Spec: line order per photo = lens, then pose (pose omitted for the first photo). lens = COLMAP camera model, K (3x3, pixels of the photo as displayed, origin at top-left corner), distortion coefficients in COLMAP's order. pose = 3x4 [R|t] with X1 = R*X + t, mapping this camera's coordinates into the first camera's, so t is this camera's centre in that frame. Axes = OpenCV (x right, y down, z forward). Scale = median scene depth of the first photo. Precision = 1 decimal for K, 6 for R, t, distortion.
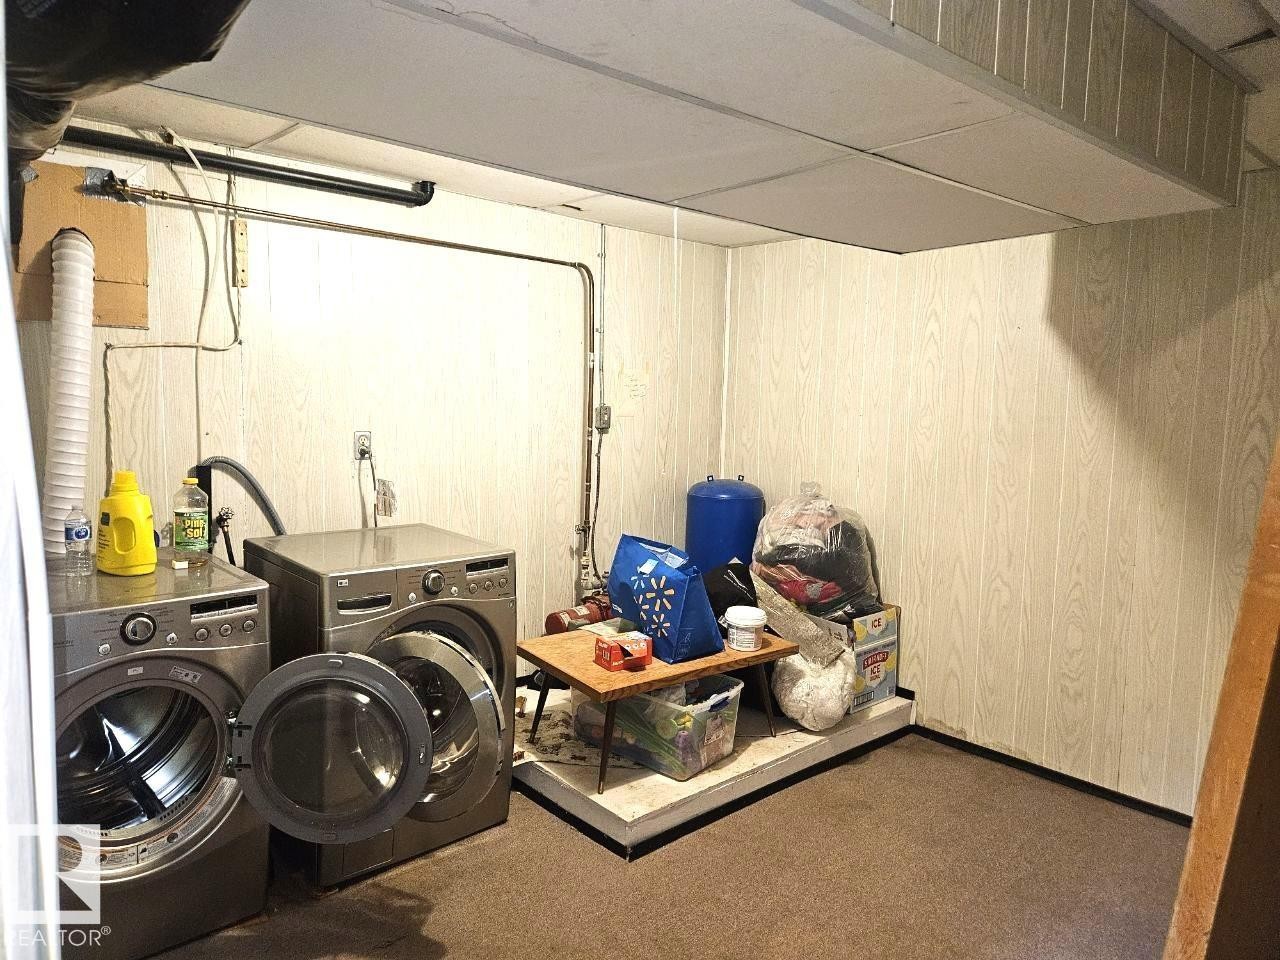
lens RADIAL K [[858.0, 0, 632.5], [0, 858.0, 479.8], [0, 0, 1]] dist [0.077112, -0.061730]
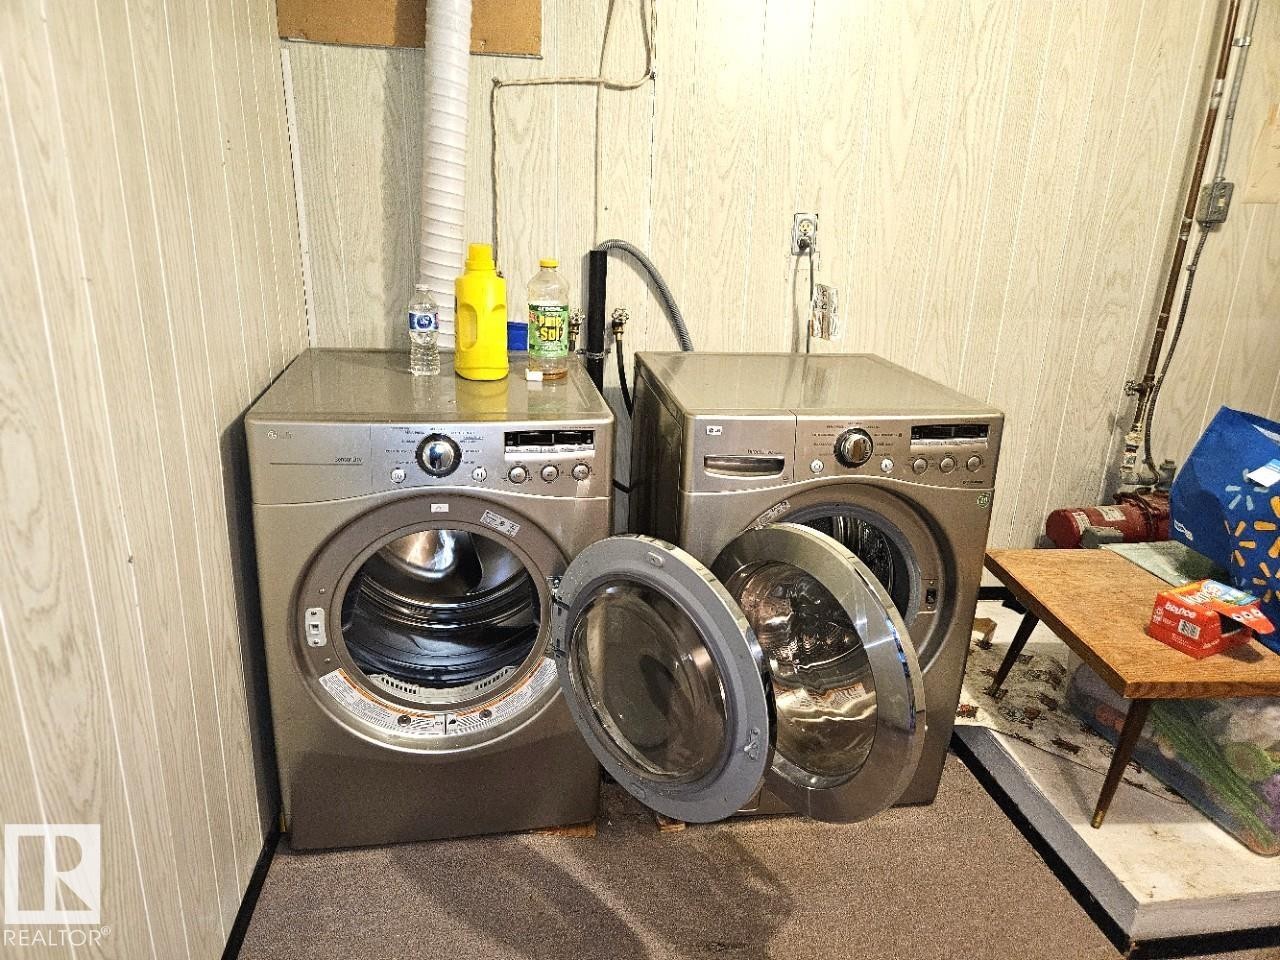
lens RADIAL K [[858.0, 0, 632.5], [0, 858.0, 479.8], [0, 0, 1]] dist [0.077112, -0.061730]
pose [[0.835949, 0.173267, -0.520737, -0.028397], [-0.070061, 0.974783, 0.211872, 0.016526], [0.544316, -0.140631, 0.827008, 0.328256]]
